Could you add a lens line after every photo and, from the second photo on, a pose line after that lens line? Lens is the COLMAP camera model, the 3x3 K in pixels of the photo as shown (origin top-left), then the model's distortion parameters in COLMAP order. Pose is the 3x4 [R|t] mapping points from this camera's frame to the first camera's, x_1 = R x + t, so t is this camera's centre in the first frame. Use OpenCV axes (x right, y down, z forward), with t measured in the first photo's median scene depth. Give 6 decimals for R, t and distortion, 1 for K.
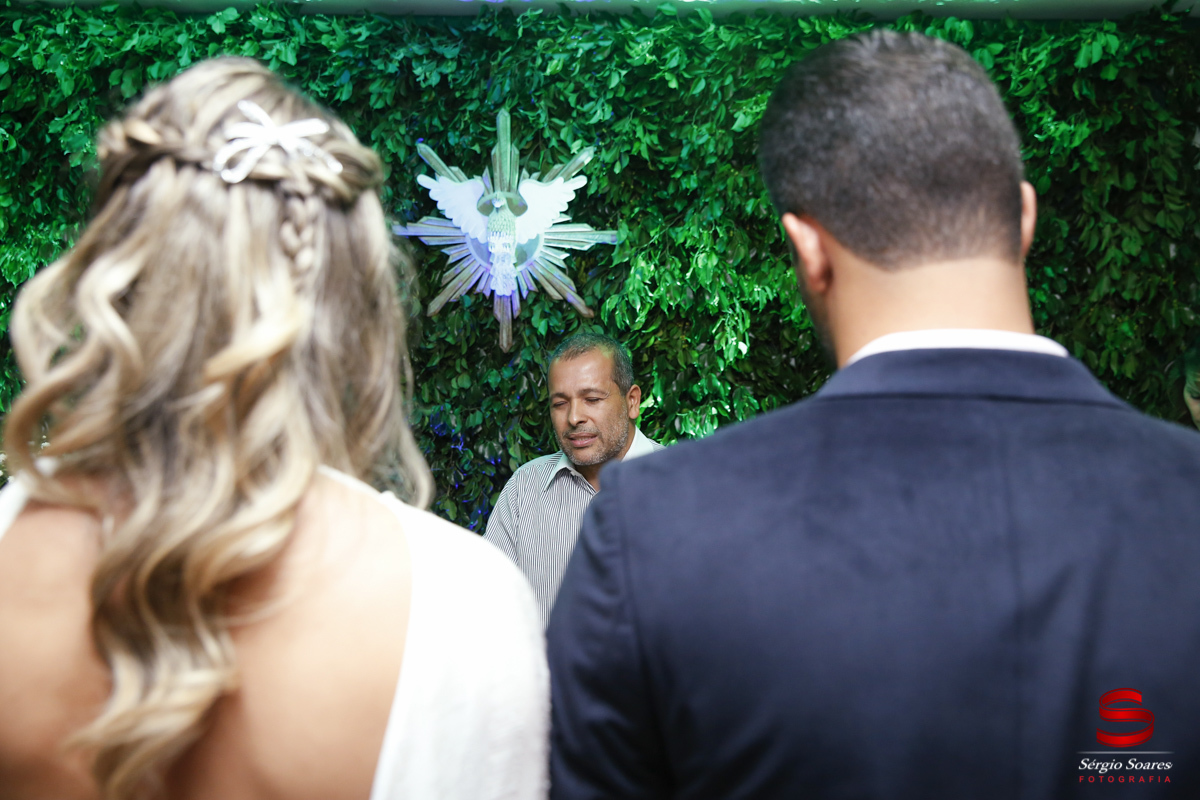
lens RADIAL K [[1107.9, 0, 600.0], [0, 1107.9, 400.0], [0, 0, 1]] dist [-0.008417, 0.177146]
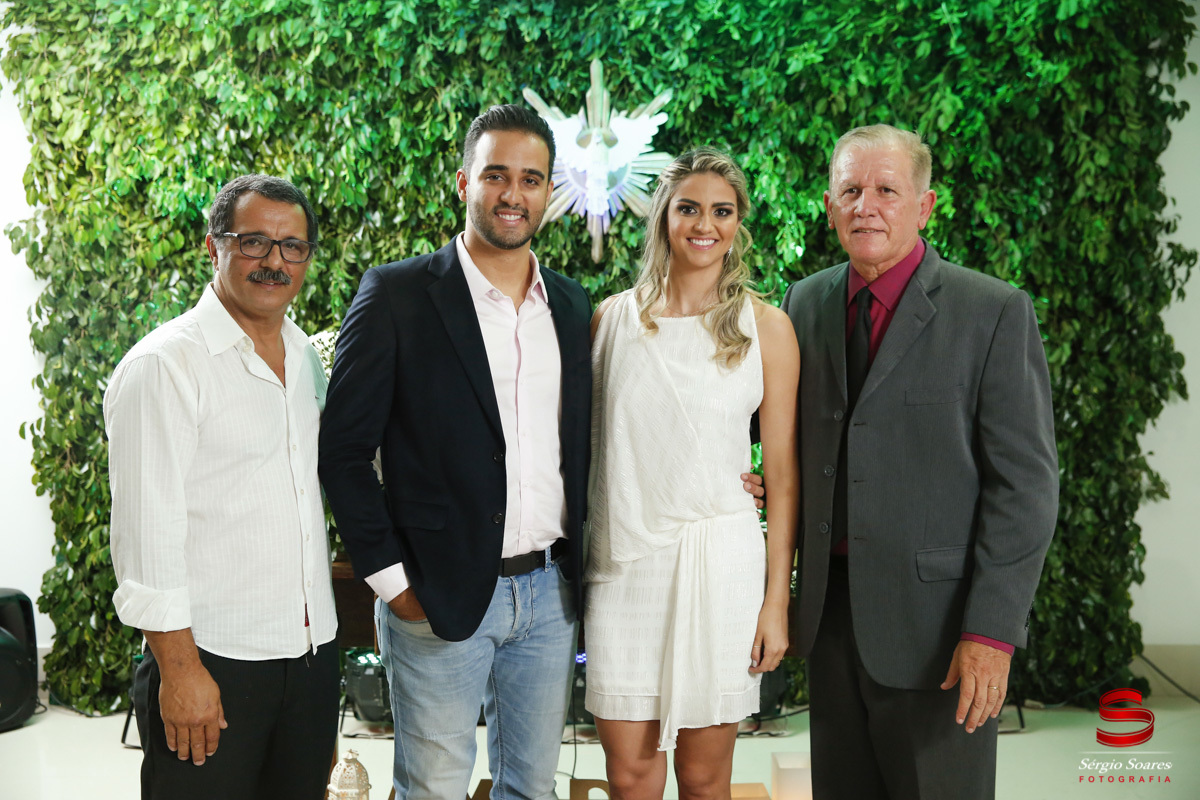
lens RADIAL K [[1423.3, 0, 600.0], [0, 1423.3, 400.0], [0, 0, 1]] dist [0.015831, 0.547297]
pose [[0.993361, -0.043202, 0.106615, -0.264206], [0.039259, 0.998475, 0.038803, 0.047129], [-0.108129, -0.034360, 0.993543, -0.550339]]
